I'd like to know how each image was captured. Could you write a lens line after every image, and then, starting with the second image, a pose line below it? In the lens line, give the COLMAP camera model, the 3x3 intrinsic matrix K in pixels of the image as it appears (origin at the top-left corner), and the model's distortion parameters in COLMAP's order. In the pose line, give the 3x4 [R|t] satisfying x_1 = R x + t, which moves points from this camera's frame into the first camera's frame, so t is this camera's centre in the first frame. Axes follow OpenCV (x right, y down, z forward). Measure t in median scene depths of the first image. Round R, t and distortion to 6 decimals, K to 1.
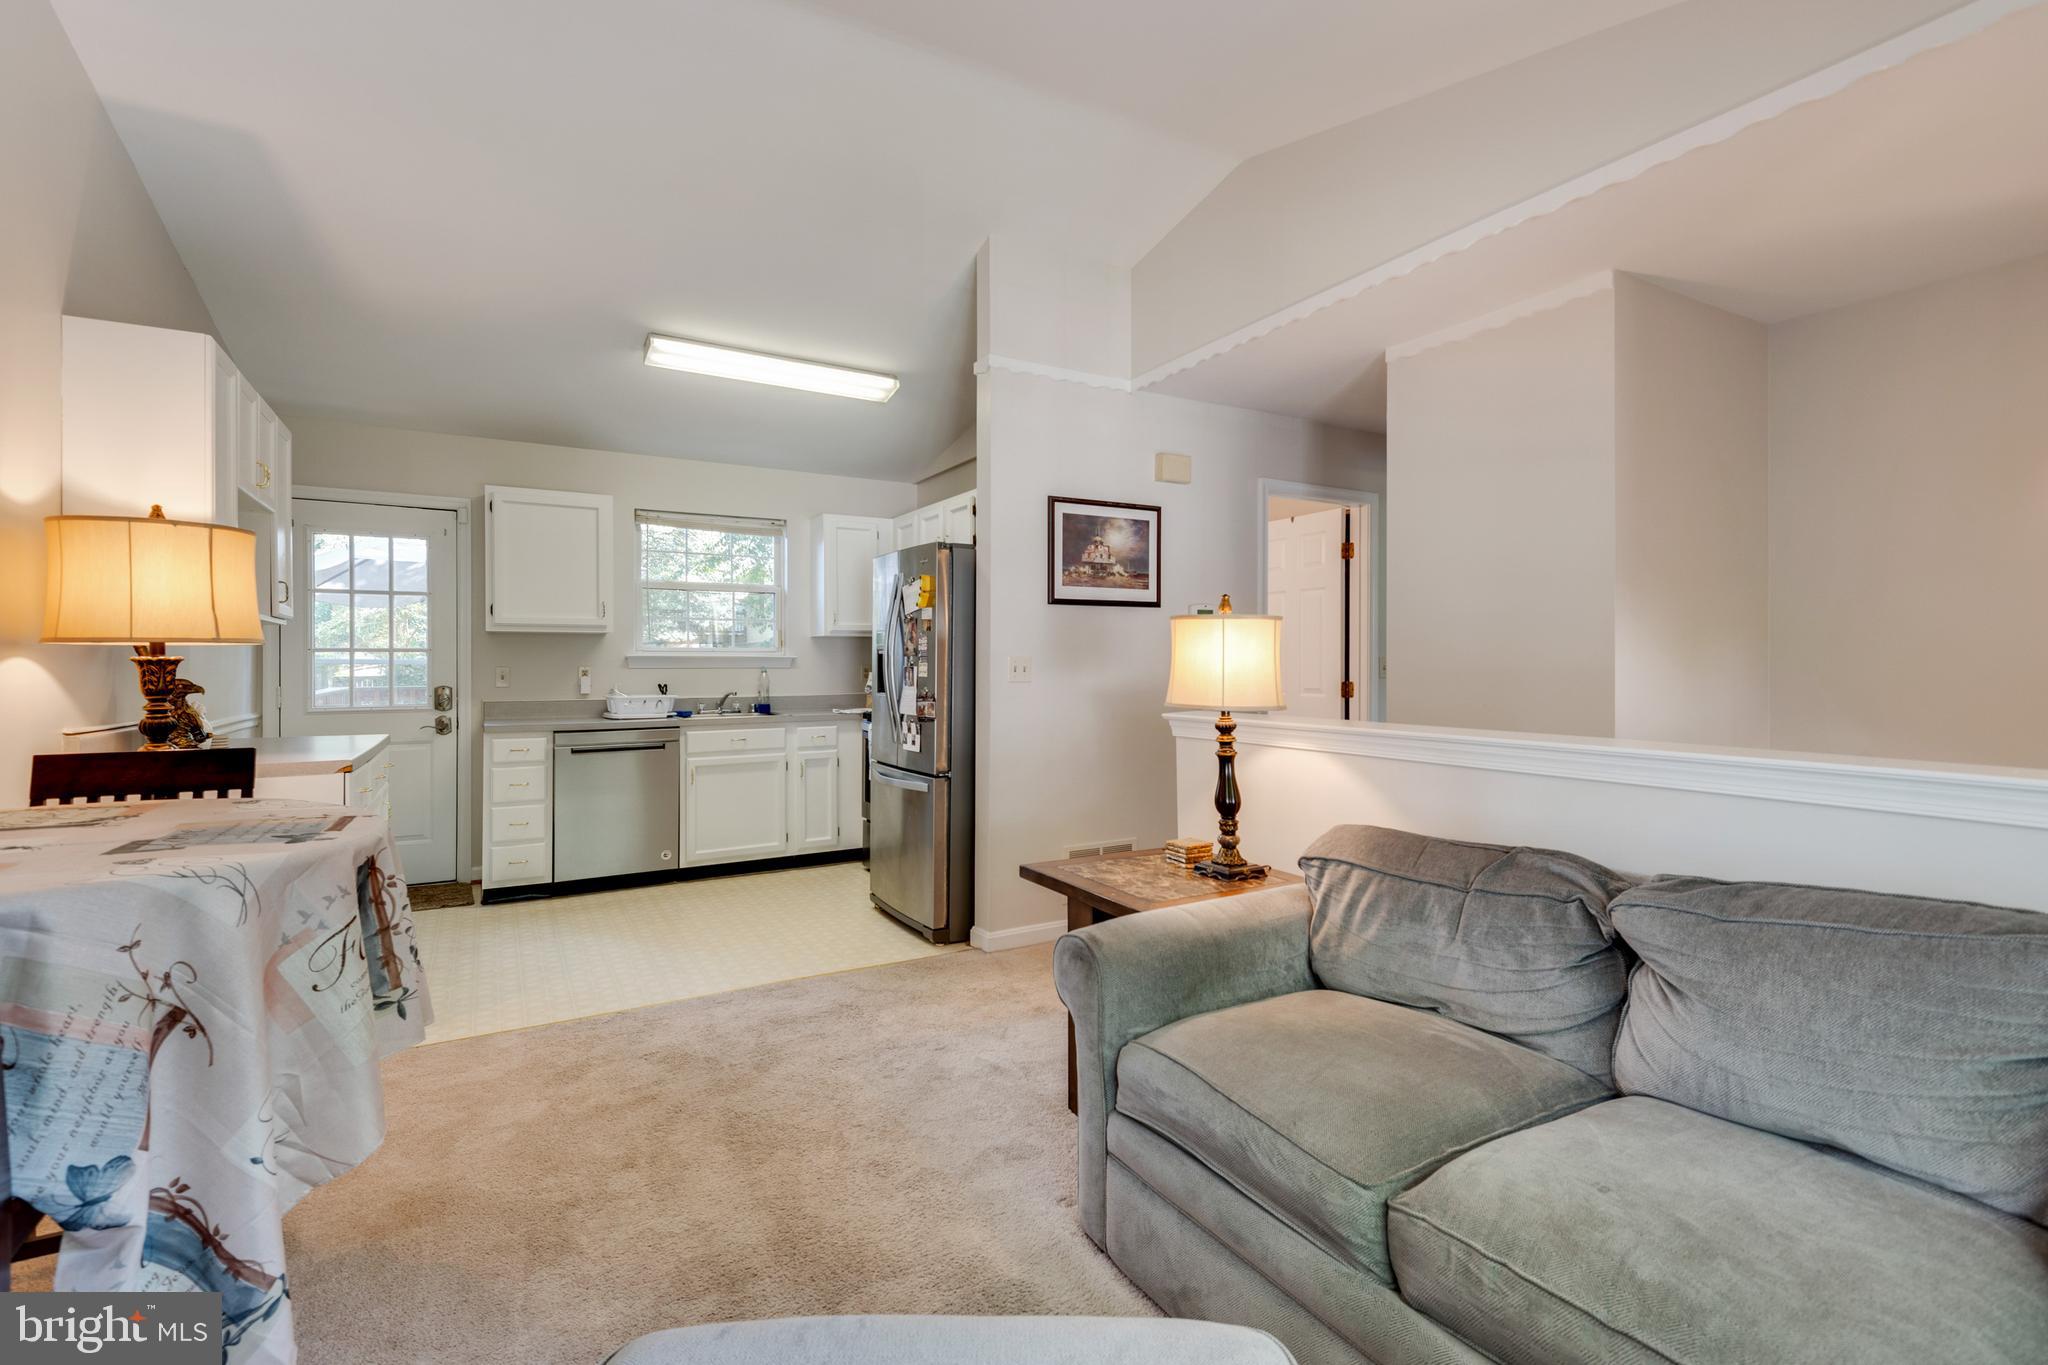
lens RADIAL K [[885.1, 0, 1025.0], [0, 885.1, 661.7], [0, 0, 1]] dist [0.002056, -0.005435]
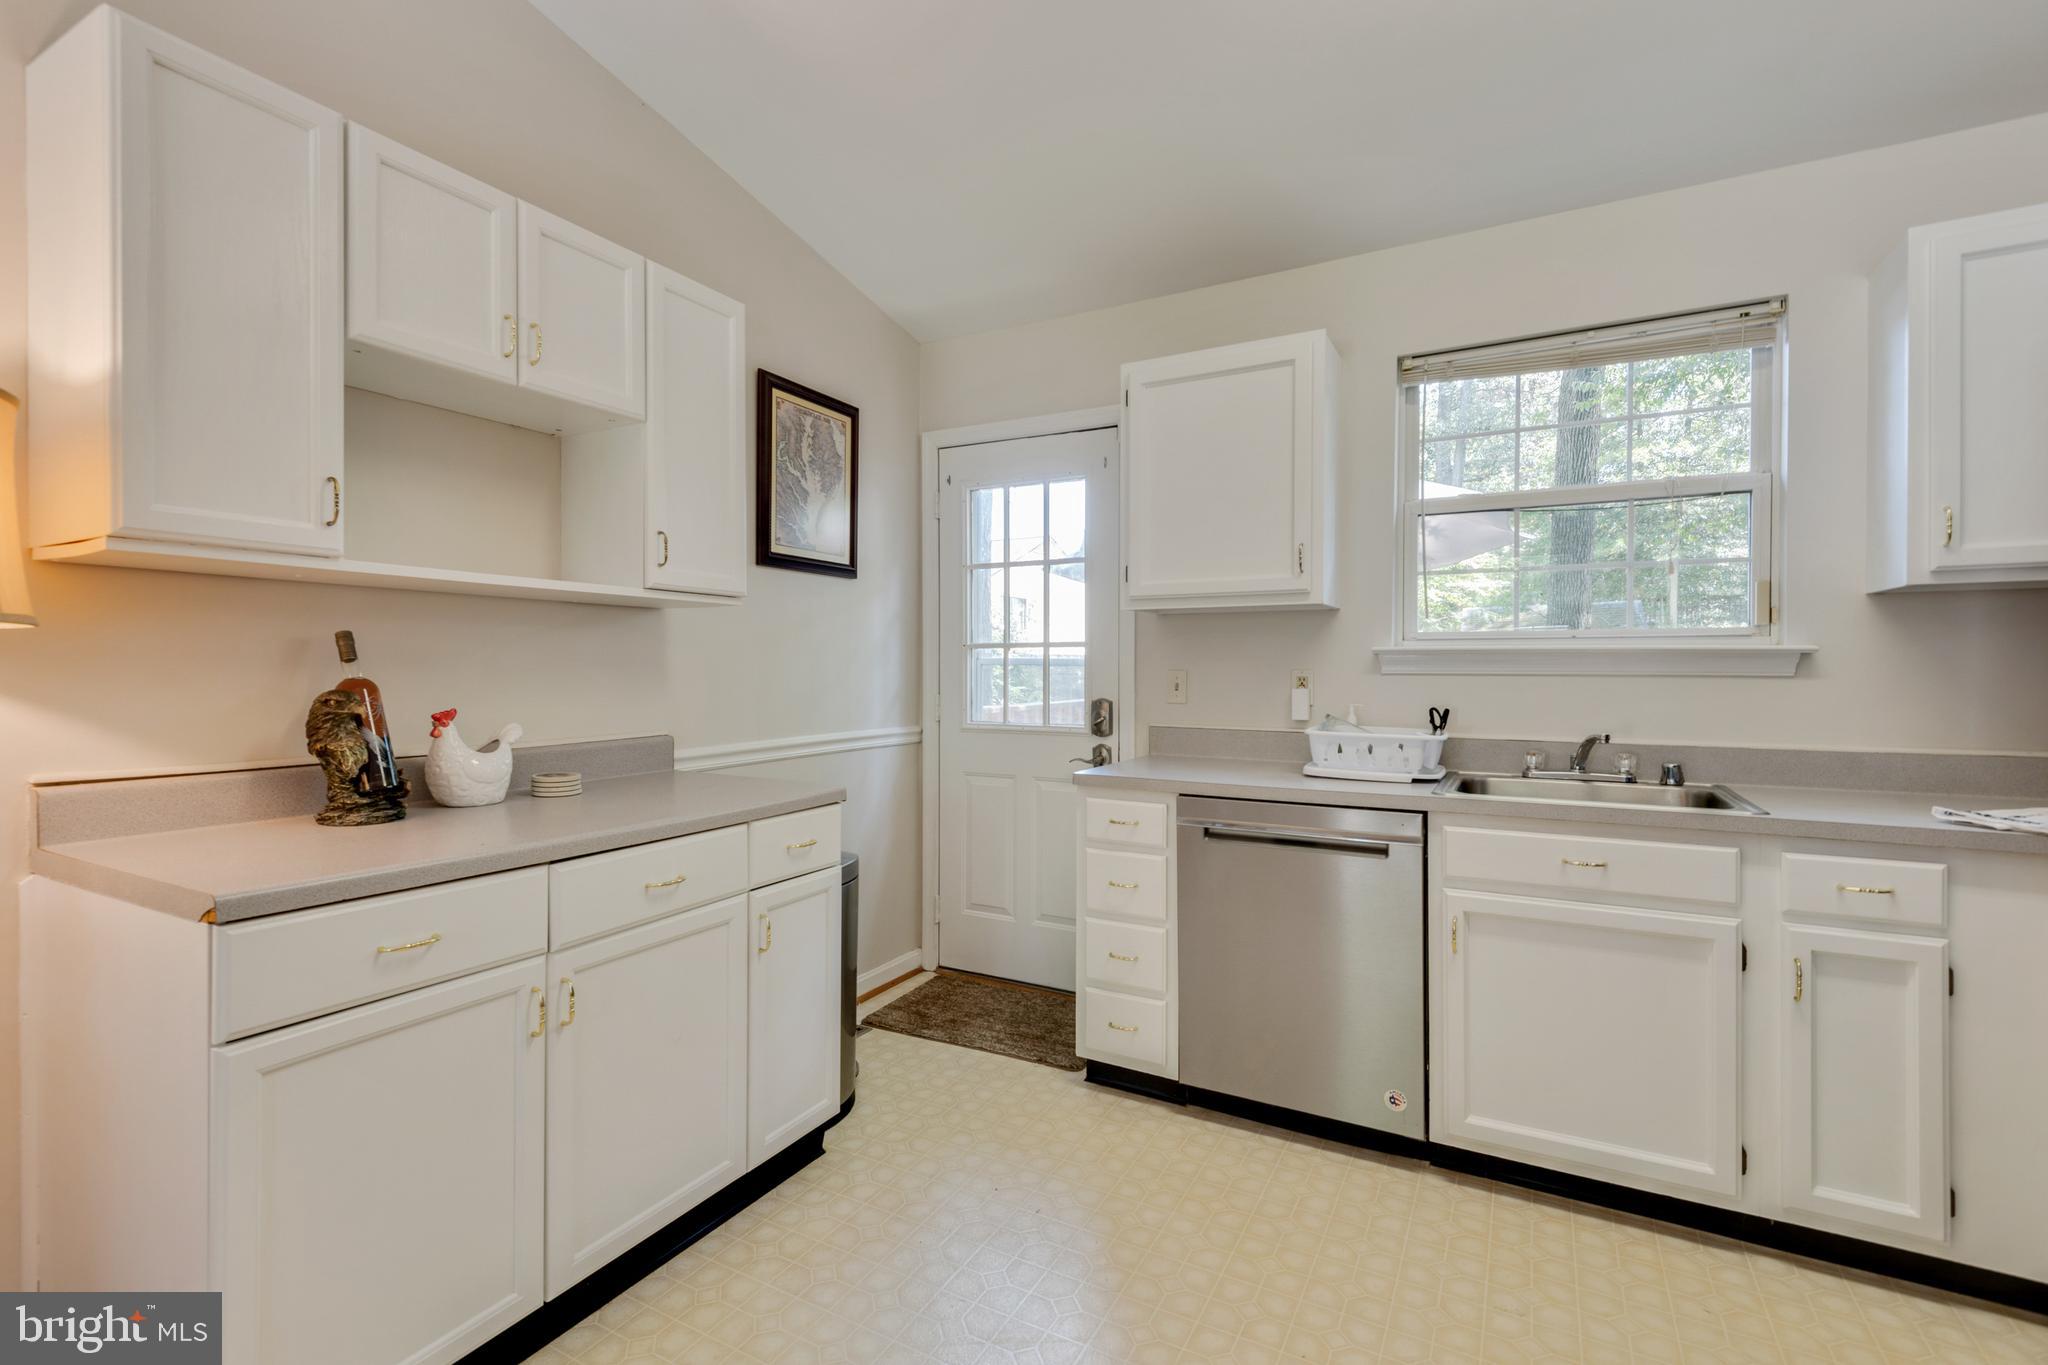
lens RADIAL K [[923.7, 0, 1018.5], [0, 923.7, 666.5], [0, 0, 1]] dist [0.028184, -0.011577]
pose [[0.505219, 0.004176, -0.862981, -0.102432], [0.001234, 0.999984, 0.005561, -0.000166], [0.862990, -0.003875, 0.505206, 0.614782]]
